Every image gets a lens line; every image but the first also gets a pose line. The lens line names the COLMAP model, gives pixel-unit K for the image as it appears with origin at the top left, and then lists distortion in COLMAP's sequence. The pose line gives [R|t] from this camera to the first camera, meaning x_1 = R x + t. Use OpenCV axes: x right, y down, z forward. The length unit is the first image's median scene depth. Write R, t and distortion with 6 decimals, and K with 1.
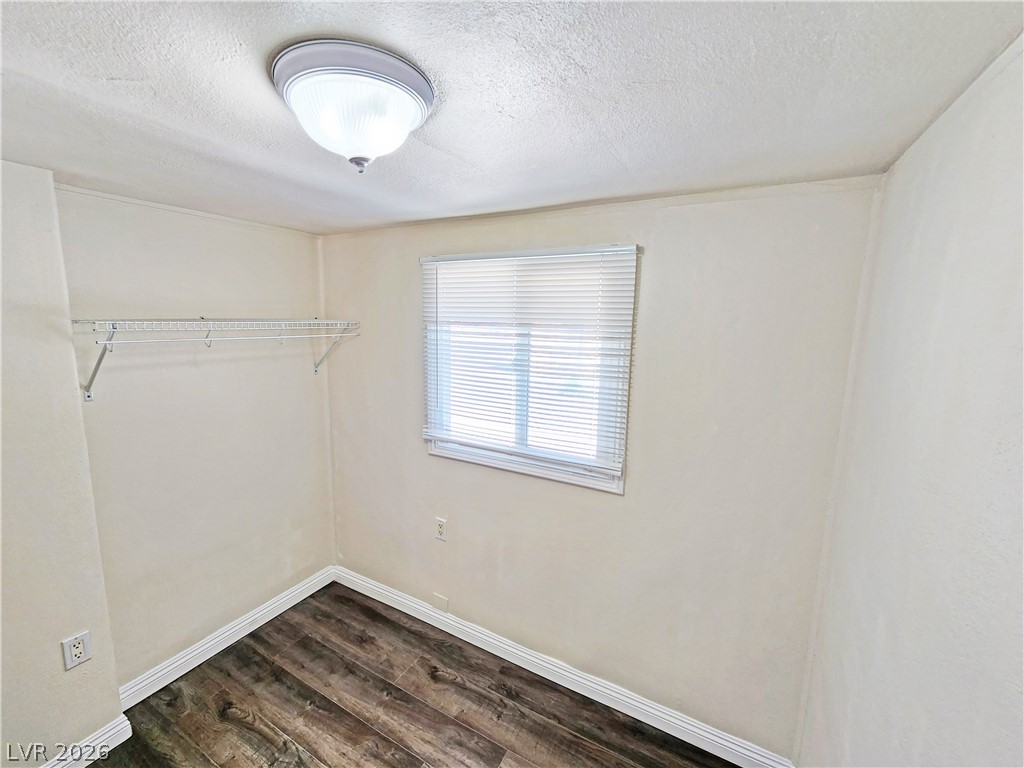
lens RADIAL K [[424.3, 0, 508.9], [0, 424.3, 376.5], [0, 0, 1]] dist [0.000906, -0.000351]
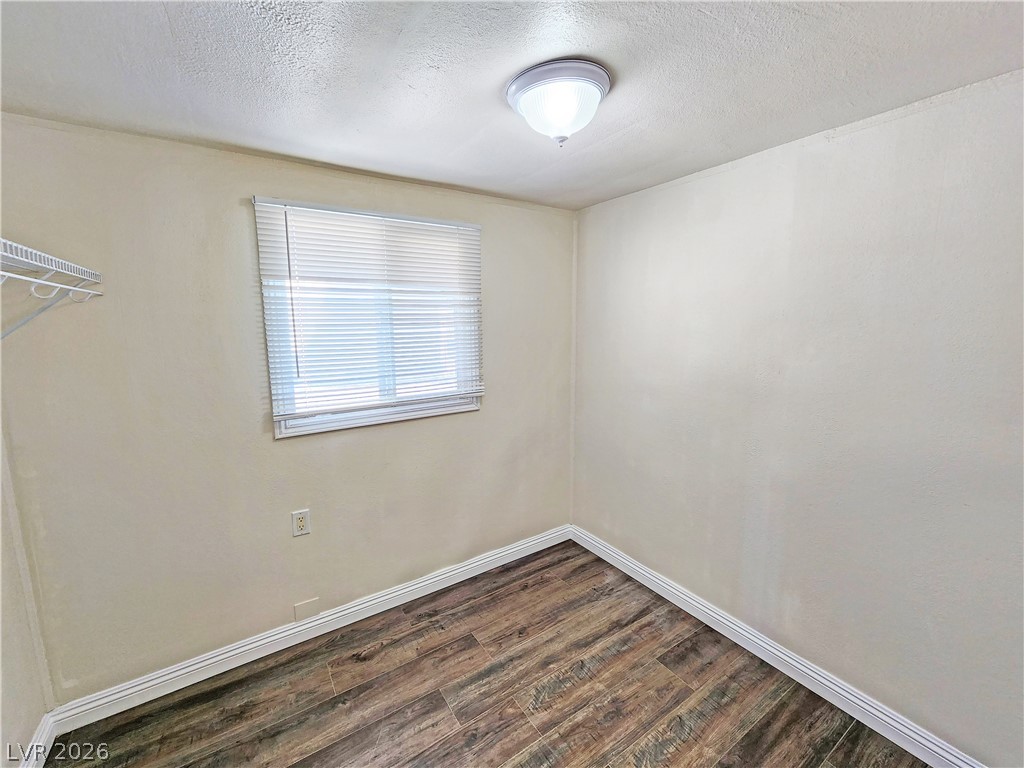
lens RADIAL K [[424.3, 0, 508.9], [0, 424.3, 376.5], [0, 0, 1]] dist [0.000906, -0.000351]
pose [[0.472679, -0.148035, 0.868712, -0.773635], [0.145621, 0.985358, 0.088678, 0.062089], [-0.869120, 0.084587, 0.487315, 0.224164]]
